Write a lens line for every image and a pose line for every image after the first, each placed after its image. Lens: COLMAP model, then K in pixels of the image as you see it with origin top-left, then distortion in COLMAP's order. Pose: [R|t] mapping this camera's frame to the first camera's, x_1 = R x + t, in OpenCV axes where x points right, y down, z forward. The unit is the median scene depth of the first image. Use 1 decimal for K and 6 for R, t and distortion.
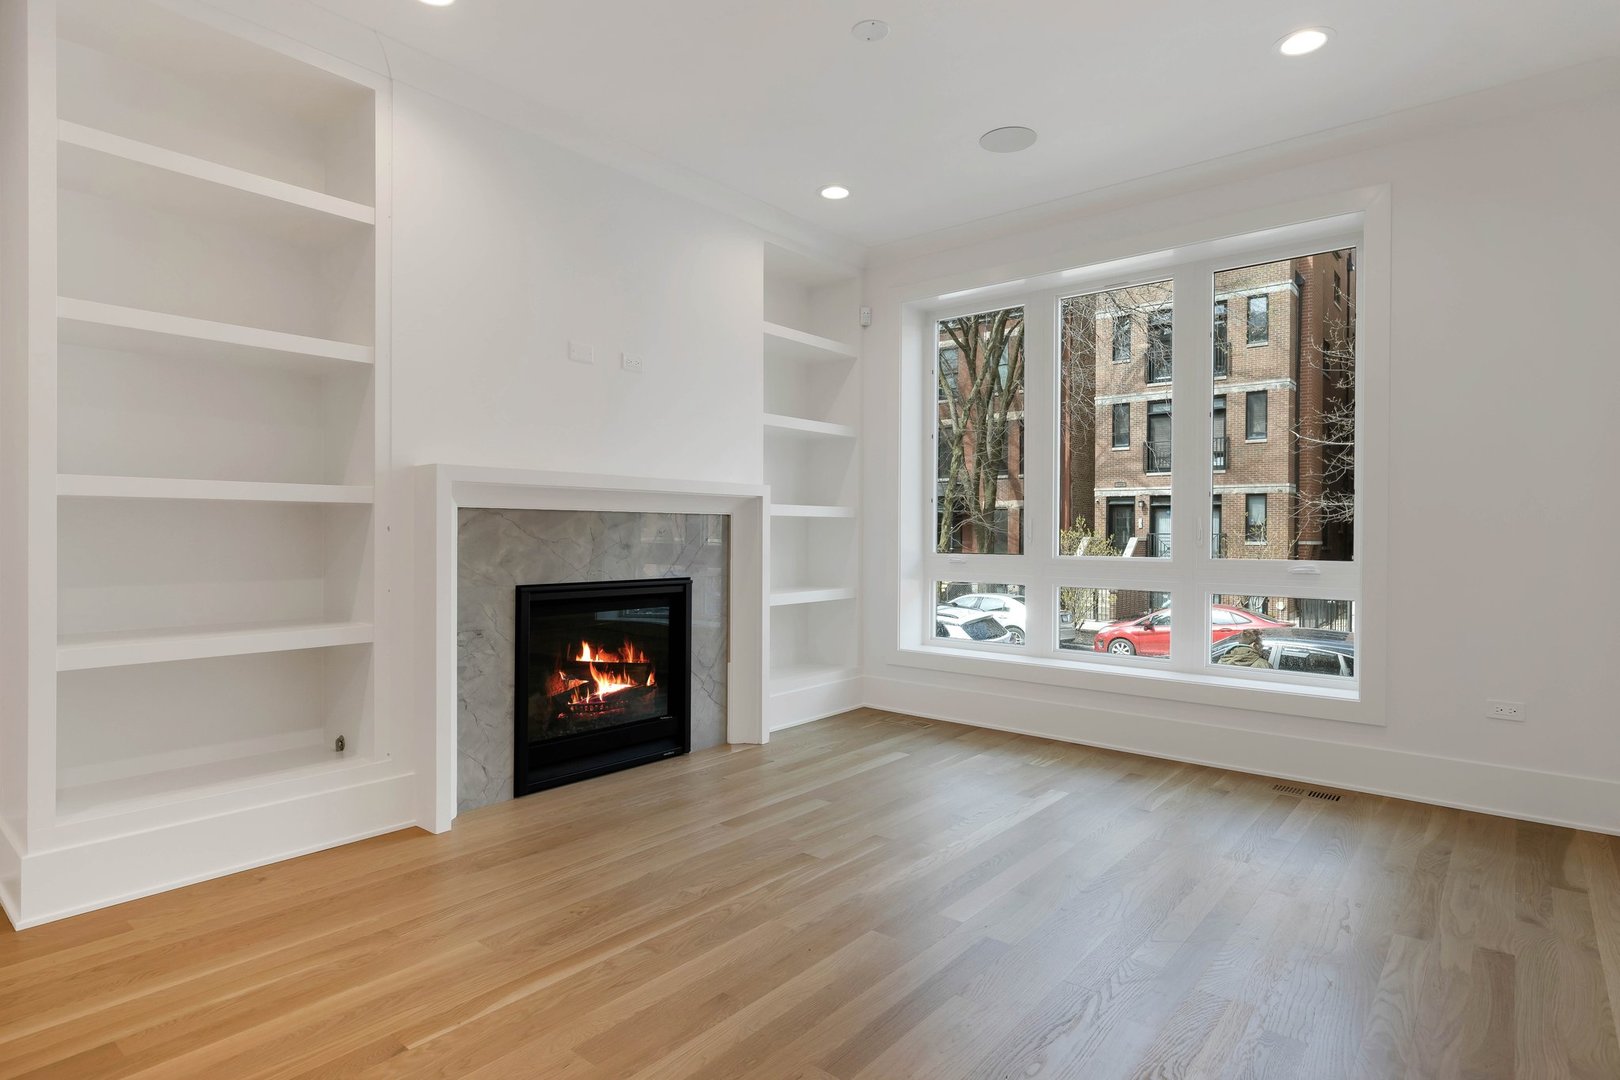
lens RADIAL K [[854.4, 0, 810.0], [0, 854.4, 540.0], [0, 0, 1]] dist [0.000412, 0.000257]
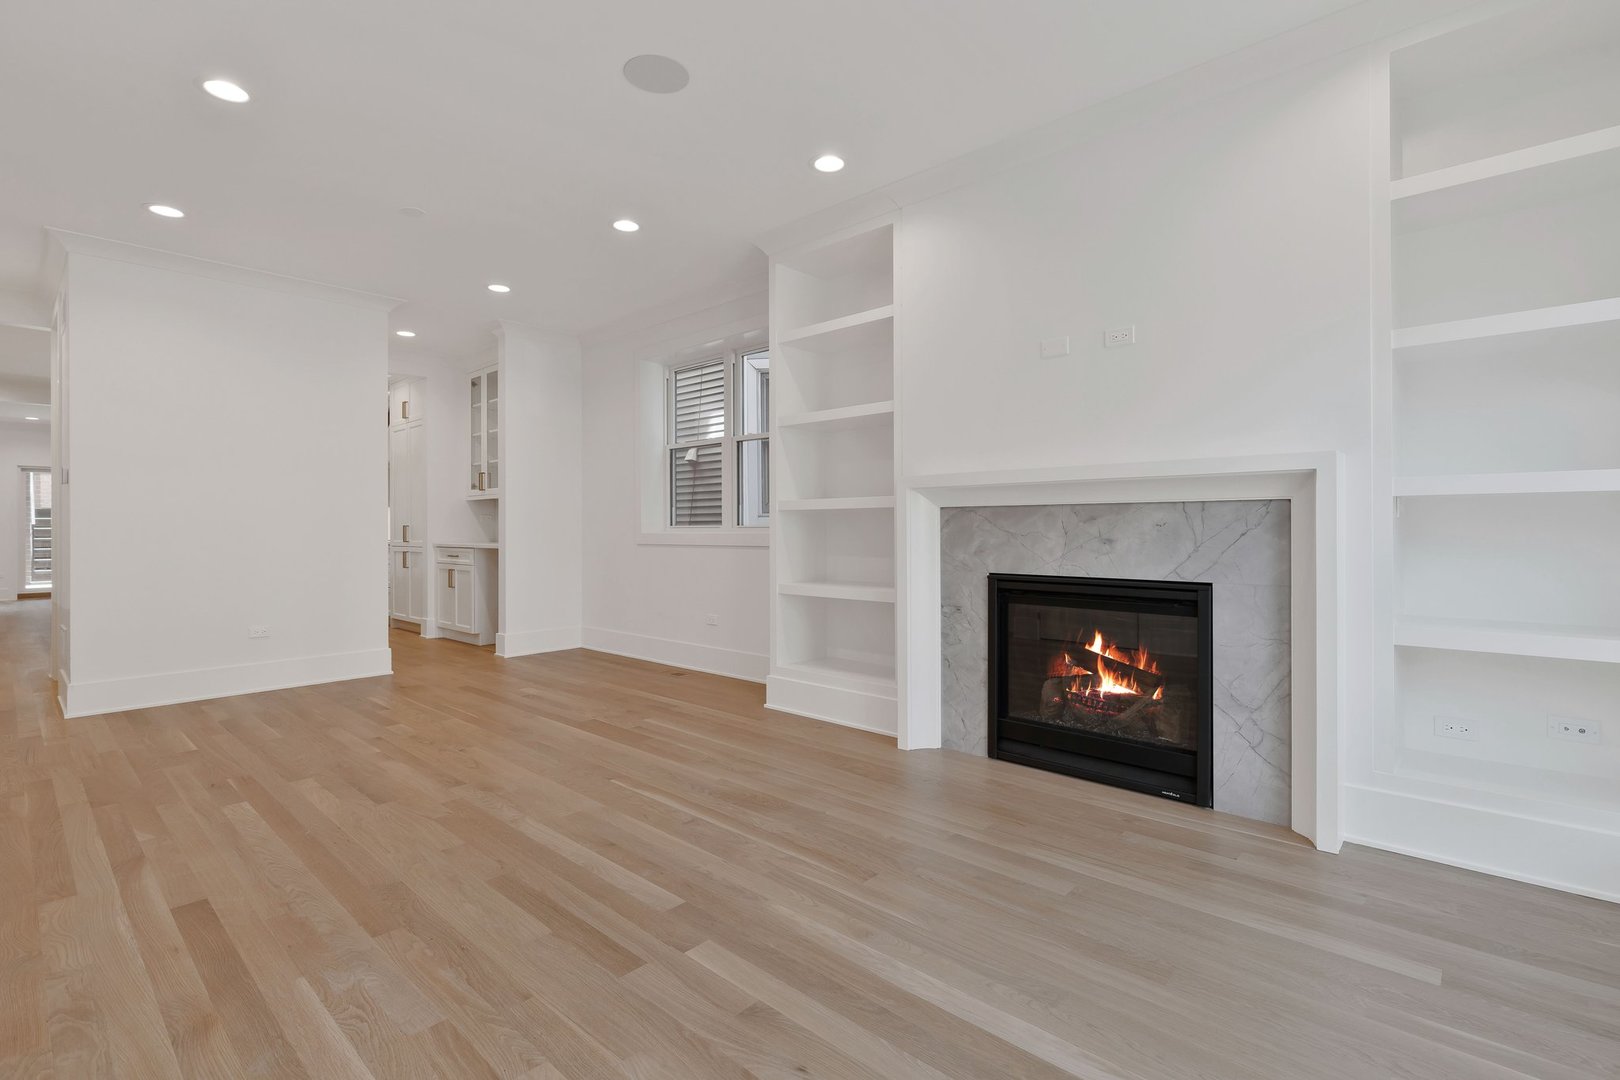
lens RADIAL K [[736.6, 0, 804.9], [0, 736.6, 526.8], [0, 0, 1]] dist [-0.000746, -0.000029]
pose [[-0.045987, -0.005061, -0.998929, 0.576620], [-0.004710, 0.999977, -0.004849, -0.002380], [0.998931, 0.004482, -0.046010, 0.698331]]
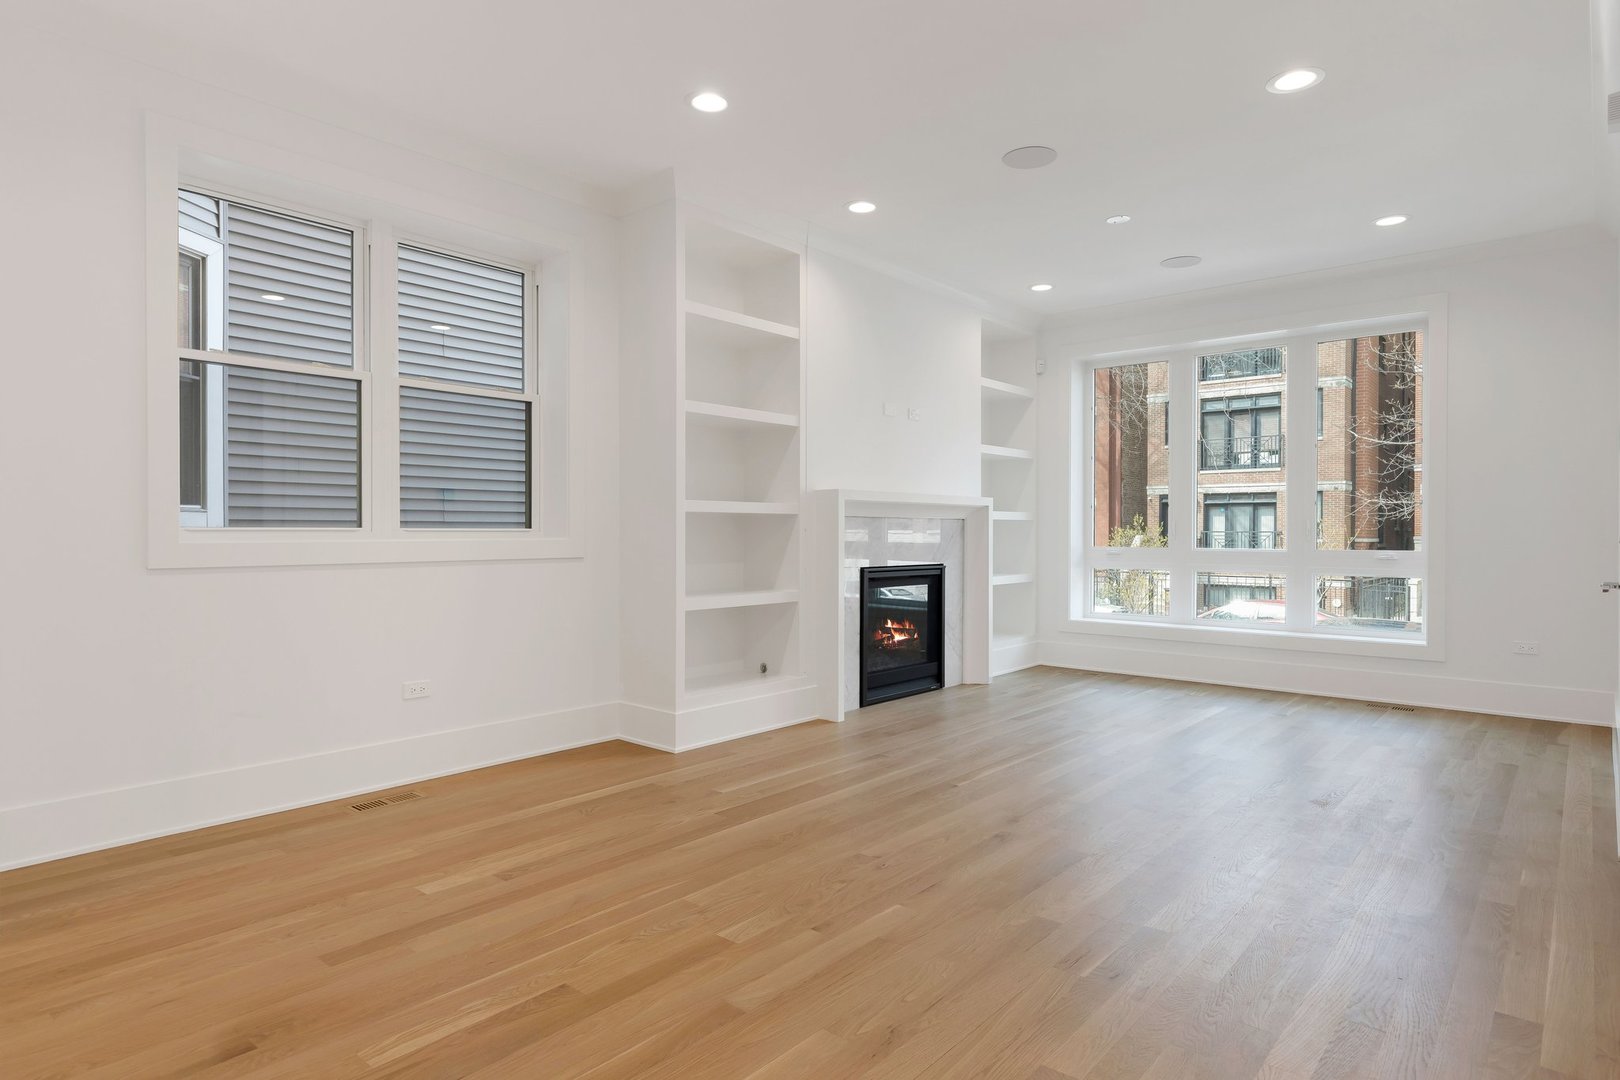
lens RADIAL K [[910.7, 0, 802.2], [0, 910.7, 539.6], [0, 0, 1]] dist [0.002043, 0.000338]
pose [[0.999799, -0.003138, -0.019800, -0.363303], [0.003136, 0.999995, -0.000117, 0.003803], [0.019801, 0.000054, 0.999804, -0.535779]]
